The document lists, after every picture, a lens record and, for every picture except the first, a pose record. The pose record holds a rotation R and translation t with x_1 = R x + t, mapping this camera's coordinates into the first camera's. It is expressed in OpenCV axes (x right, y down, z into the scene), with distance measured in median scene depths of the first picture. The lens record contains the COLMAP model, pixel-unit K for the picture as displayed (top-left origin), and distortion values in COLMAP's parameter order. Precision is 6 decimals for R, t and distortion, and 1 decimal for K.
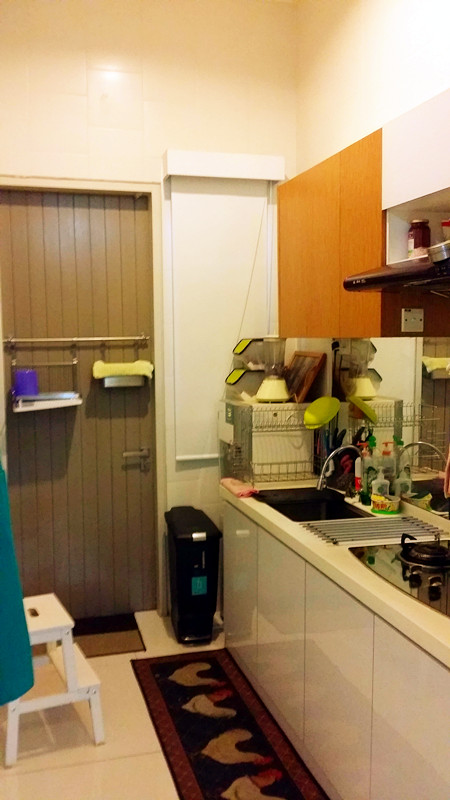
lens RADIAL K [[721.1, 0, 224.4], [0, 721.1, 400.1], [0, 0, 1]] dist [0.072461, -0.147591]
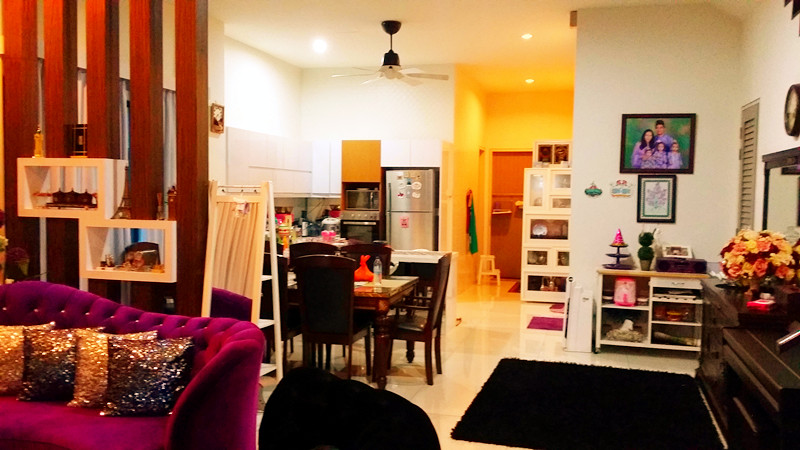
lens RADIAL K [[721.1, 0, 404.5], [0, 721.1, 226.6], [0, 0, 1]] dist [0.072461, -0.147591]
pose [[0.853727, 0.049119, -0.518399, 1.132284], [-0.059454, 0.998225, -0.003329, 0.110527], [0.517315, 0.033663, 0.855132, -2.167205]]
